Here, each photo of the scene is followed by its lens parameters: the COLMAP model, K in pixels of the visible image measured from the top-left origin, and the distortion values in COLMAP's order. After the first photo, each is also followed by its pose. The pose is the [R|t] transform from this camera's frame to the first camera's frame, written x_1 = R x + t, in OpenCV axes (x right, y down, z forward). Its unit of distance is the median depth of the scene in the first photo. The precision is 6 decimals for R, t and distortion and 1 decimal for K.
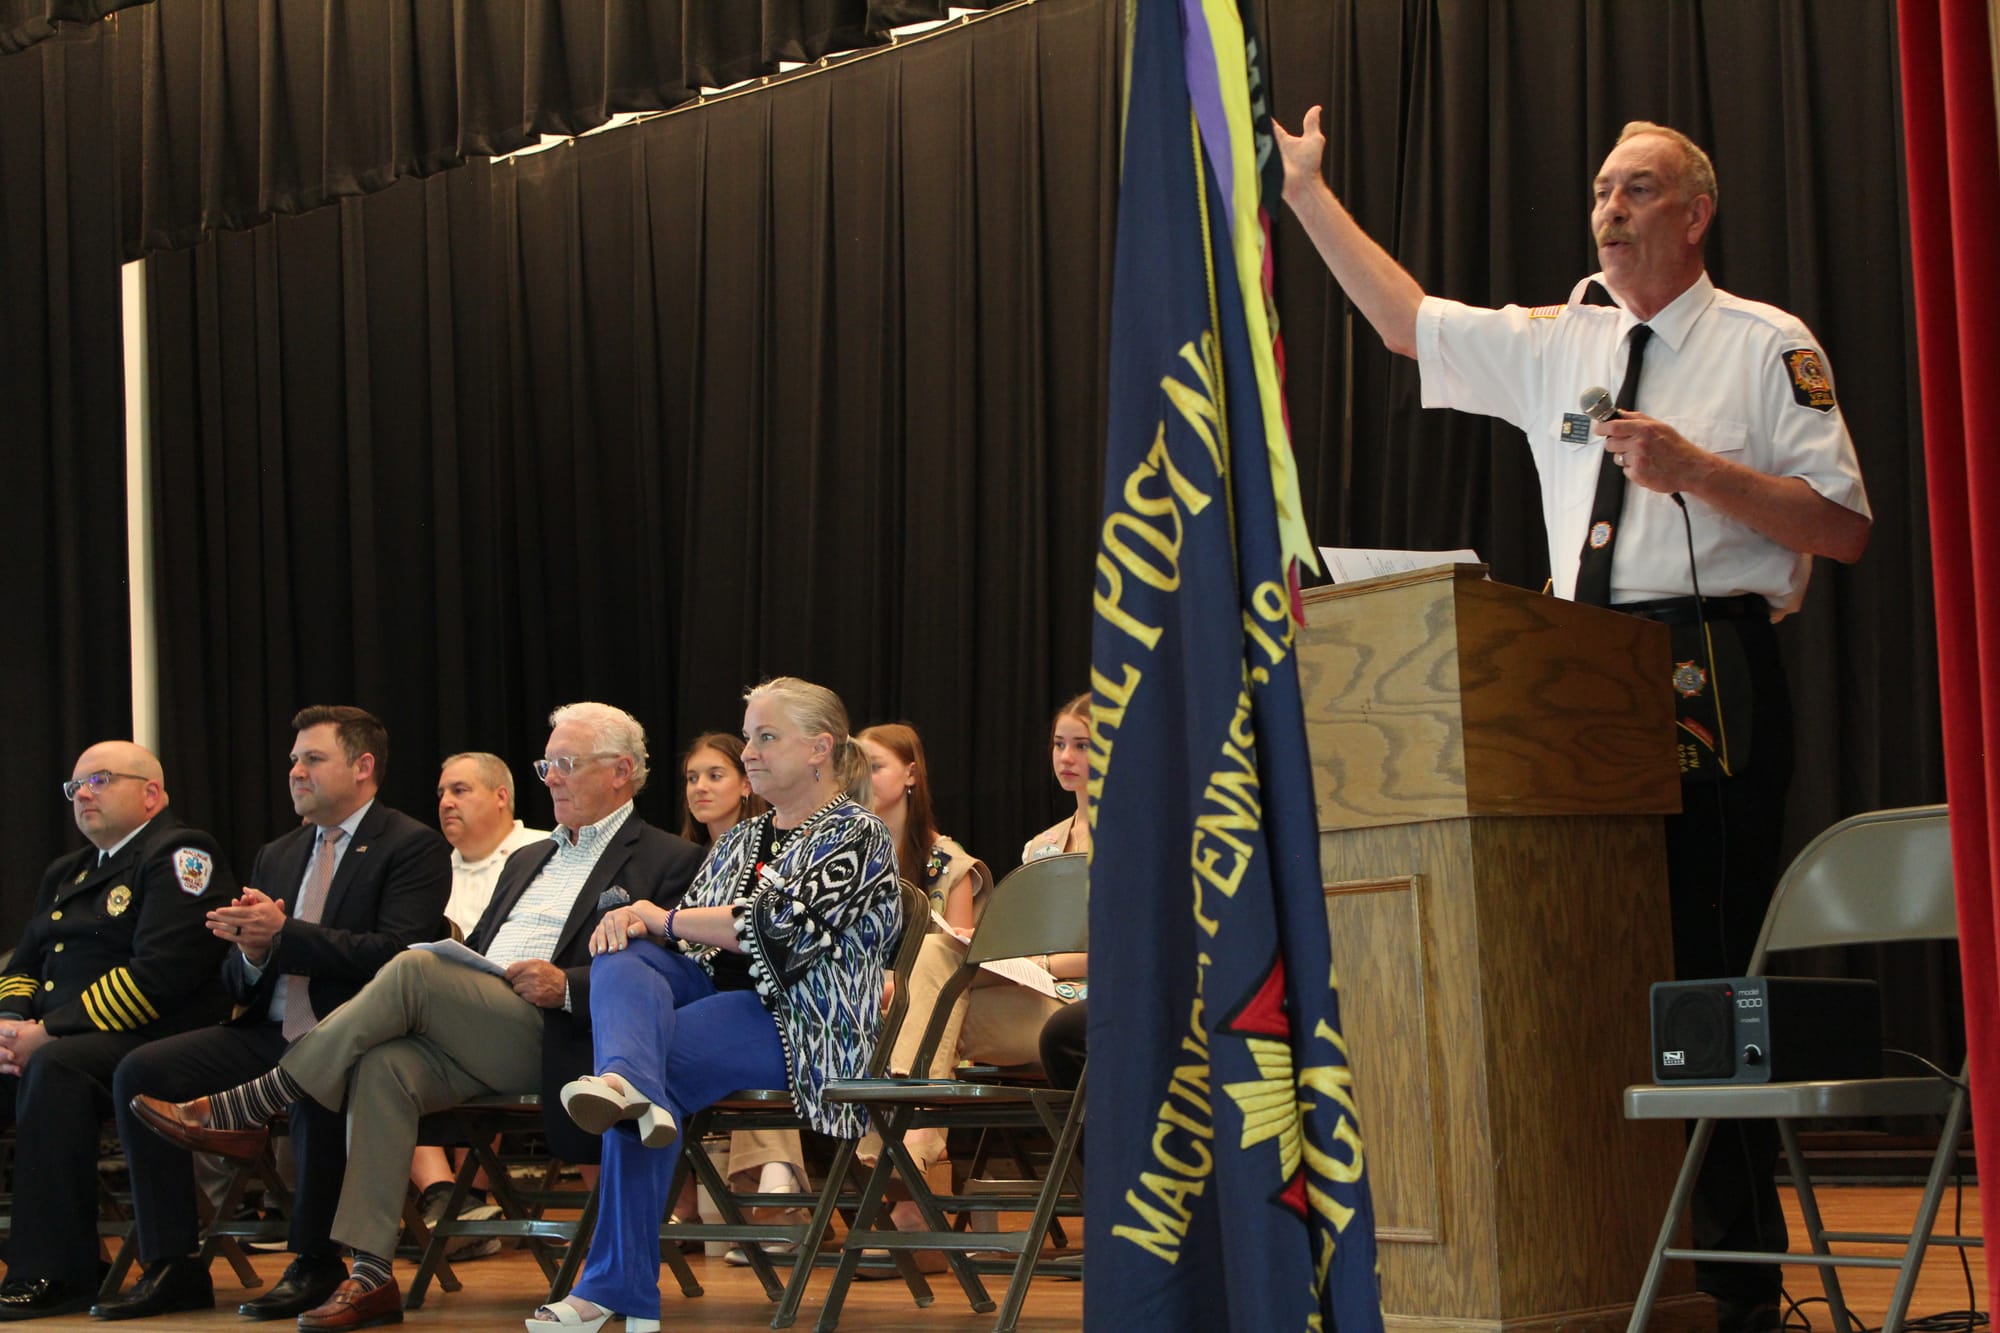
lens RADIAL K [[3385.2, 0, 987.1], [0, 3385.2, 667.8], [0, 0, 1]] dist [-0.003876, 0.000000]
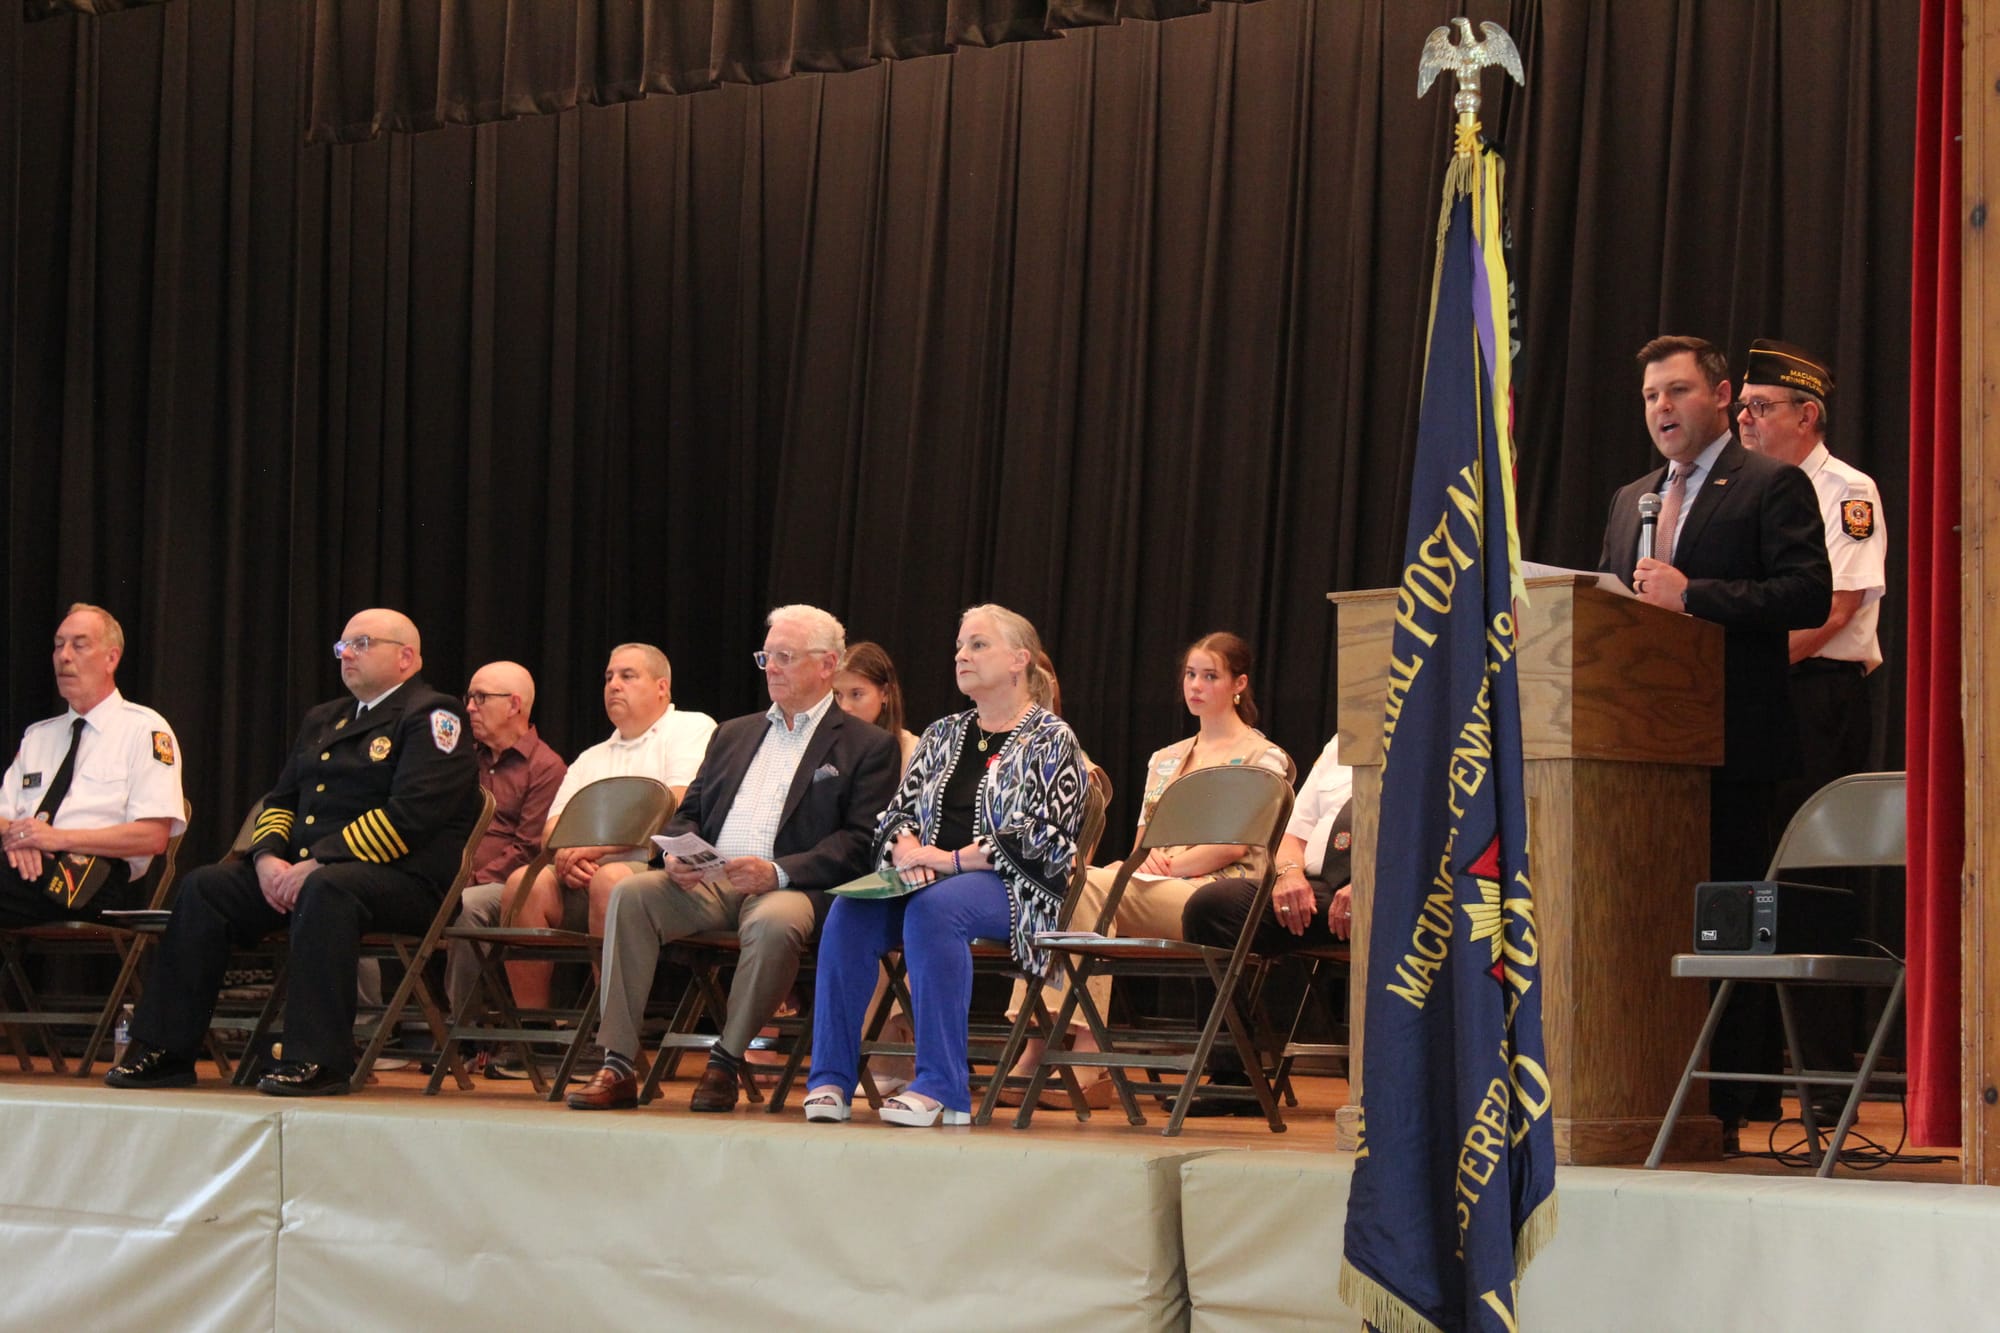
lens RADIAL K [[3780.9, 0, 1012.3], [0, 3780.9, 671.9], [0, 0, 1]] dist [0.015031, 0.000000]
pose [[0.997412, 0.067904, 0.023620, -0.124952], [-0.068596, 0.997199, 0.029815, -0.021548], [-0.021529, -0.031359, 0.999276, -0.539804]]
